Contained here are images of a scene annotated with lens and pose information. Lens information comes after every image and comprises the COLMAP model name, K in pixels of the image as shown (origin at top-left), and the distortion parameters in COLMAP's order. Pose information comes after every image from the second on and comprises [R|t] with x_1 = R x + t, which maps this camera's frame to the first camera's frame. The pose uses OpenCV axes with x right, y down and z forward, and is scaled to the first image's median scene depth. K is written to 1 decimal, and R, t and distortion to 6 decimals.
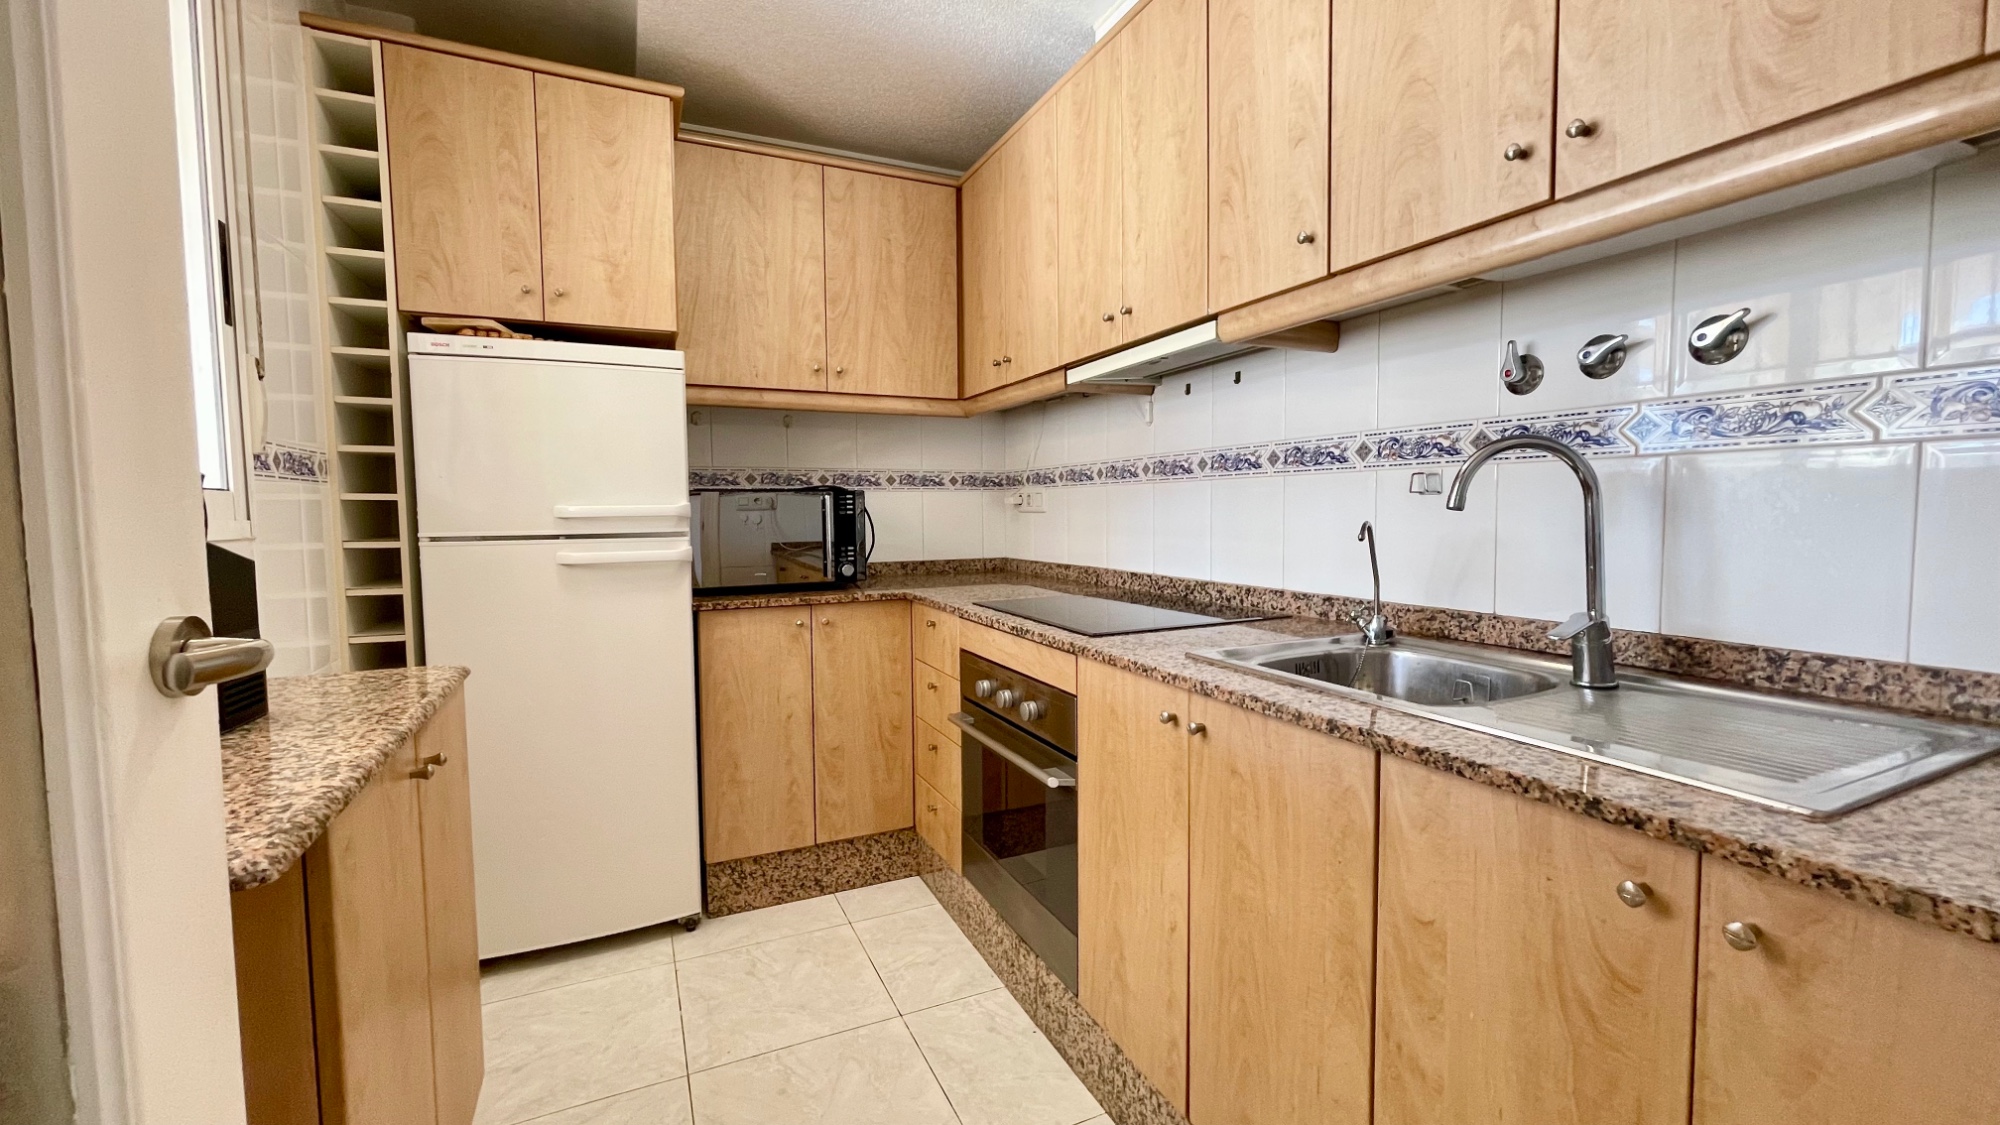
lens RADIAL K [[809.1, 0, 993.6], [0, 809.1, 557.8], [0, 0, 1]] dist [-0.000491, 0.000619]
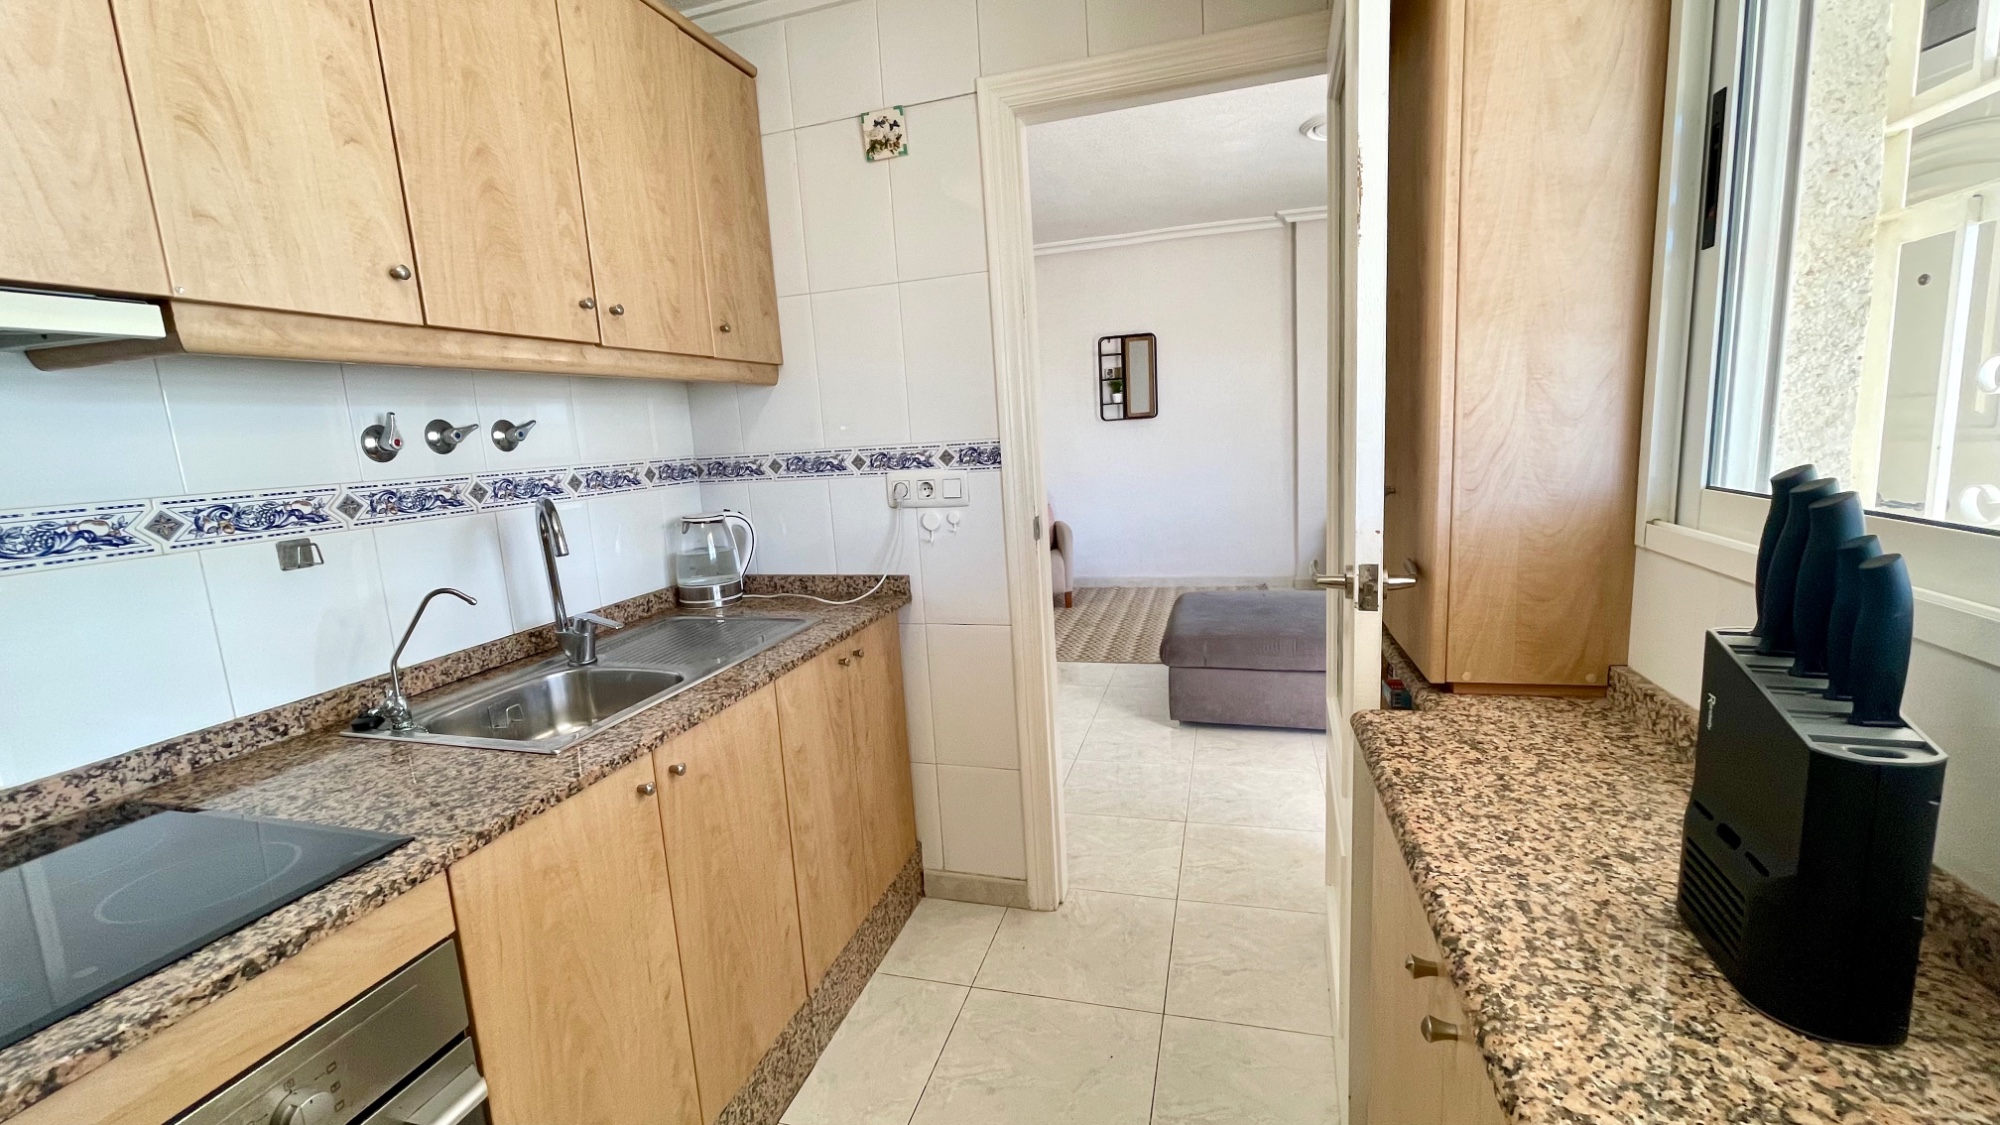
lens RADIAL K [[809.1, 0, 993.6], [0, 809.1, 557.8], [0, 0, 1]] dist [-0.000491, 0.000619]
pose [[-0.755856, -0.047598, 0.653006, -0.678086], [0.107895, 0.974664, 0.195932, -0.204429], [-0.645787, 0.218553, -0.731570, 1.311408]]
